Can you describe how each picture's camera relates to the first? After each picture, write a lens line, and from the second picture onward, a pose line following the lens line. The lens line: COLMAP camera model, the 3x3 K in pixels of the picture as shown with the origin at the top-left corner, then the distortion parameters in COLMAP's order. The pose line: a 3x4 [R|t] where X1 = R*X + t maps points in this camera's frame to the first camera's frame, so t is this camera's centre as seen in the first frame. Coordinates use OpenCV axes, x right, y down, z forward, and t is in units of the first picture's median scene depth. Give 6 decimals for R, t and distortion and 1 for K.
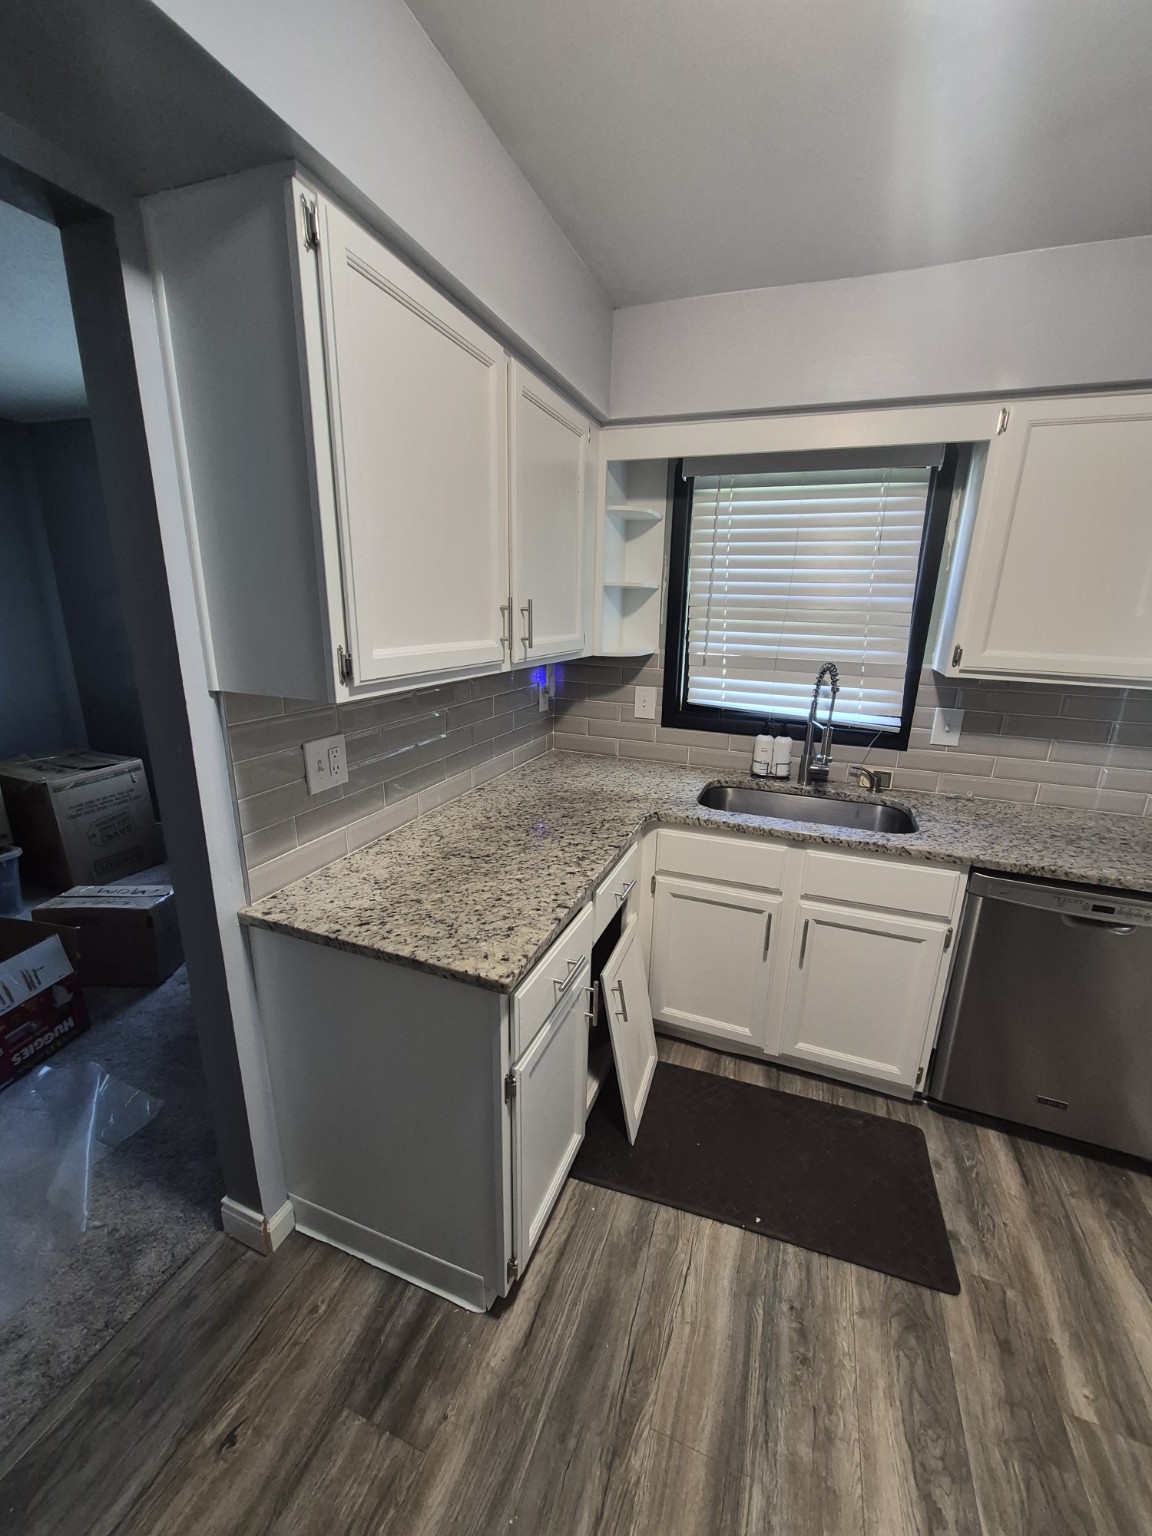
lens RADIAL K [[602.3, 0, 586.2], [0, 602.3, 771.2], [0, 0, 1]] dist [0.000664, -0.000350]
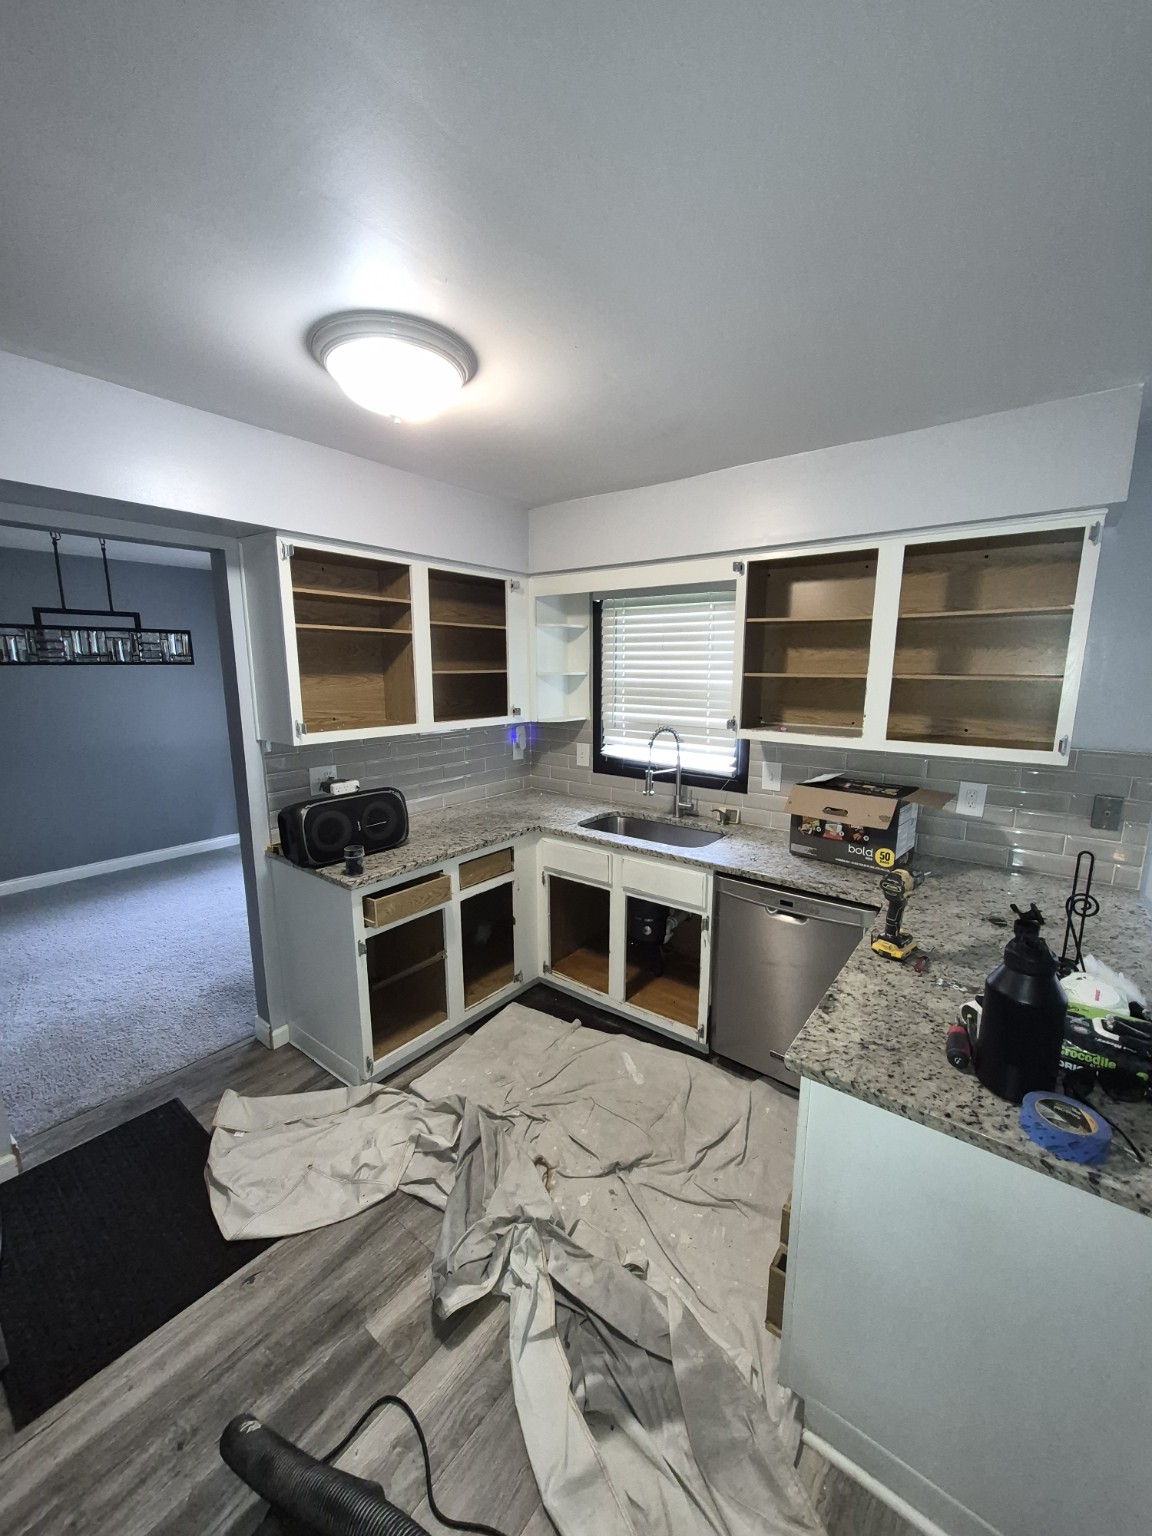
lens RADIAL K [[602.3, 0, 581.8], [0, 602.3, 767.6], [0, 0, 1]] dist [0.000664, -0.000350]
pose [[0.951565, 0.023125, -0.306577, 0.581334], [-0.055674, 0.993643, -0.097852, 0.056135], [0.302365, 0.110181, 0.946803, -0.343467]]
